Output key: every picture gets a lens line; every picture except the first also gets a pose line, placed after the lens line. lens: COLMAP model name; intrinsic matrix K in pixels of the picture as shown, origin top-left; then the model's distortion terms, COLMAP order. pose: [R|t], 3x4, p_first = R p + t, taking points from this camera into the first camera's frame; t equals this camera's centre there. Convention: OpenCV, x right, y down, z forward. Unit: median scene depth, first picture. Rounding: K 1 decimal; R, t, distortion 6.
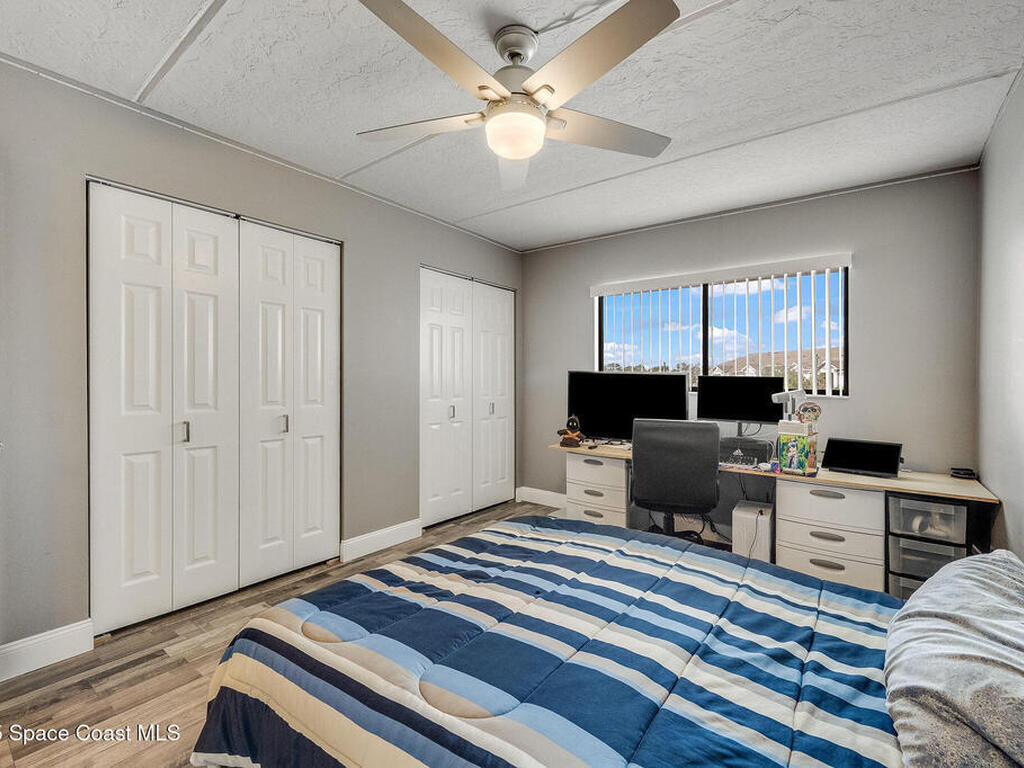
lens RADIAL K [[466.2, 0, 516.7], [0, 466.2, 379.1], [0, 0, 1]] dist [0.004483, -0.001415]
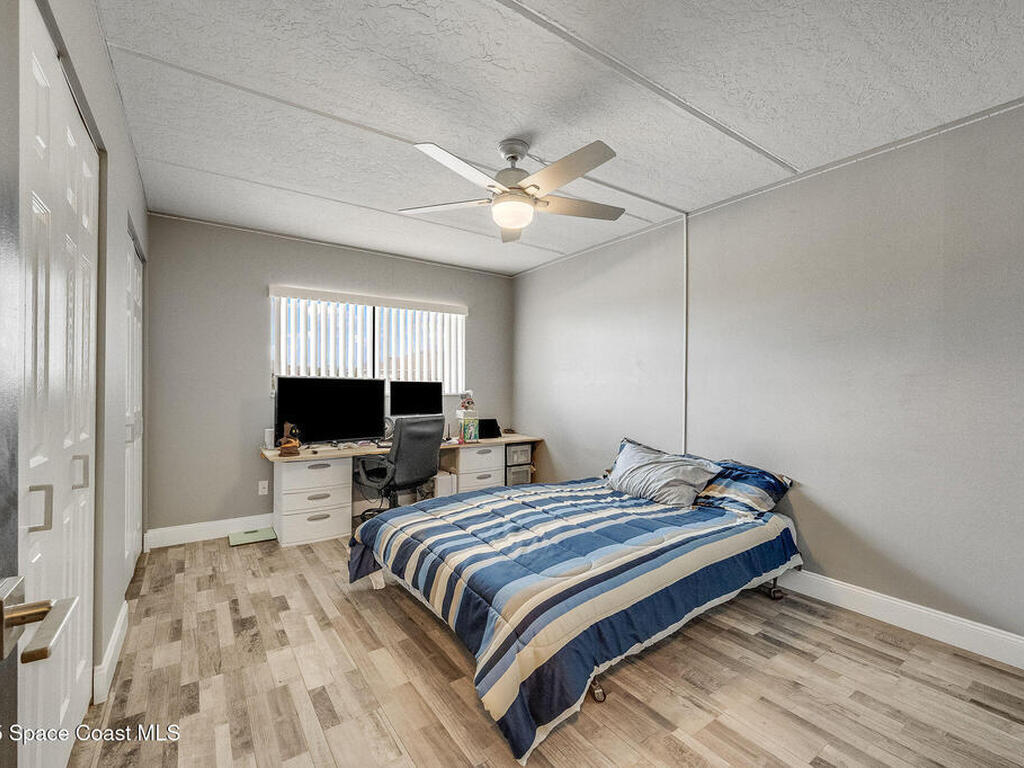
lens RADIAL K [[466.2, 0, 521.4], [0, 466.2, 382.6], [0, 0, 1]] dist [0.004483, -0.001415]
pose [[0.283729, -0.001371, 0.958903, -1.059885], [-0.000816, 0.999998, 0.001671, -0.008918], [-0.958904, -0.001256, 0.283728, 0.453603]]
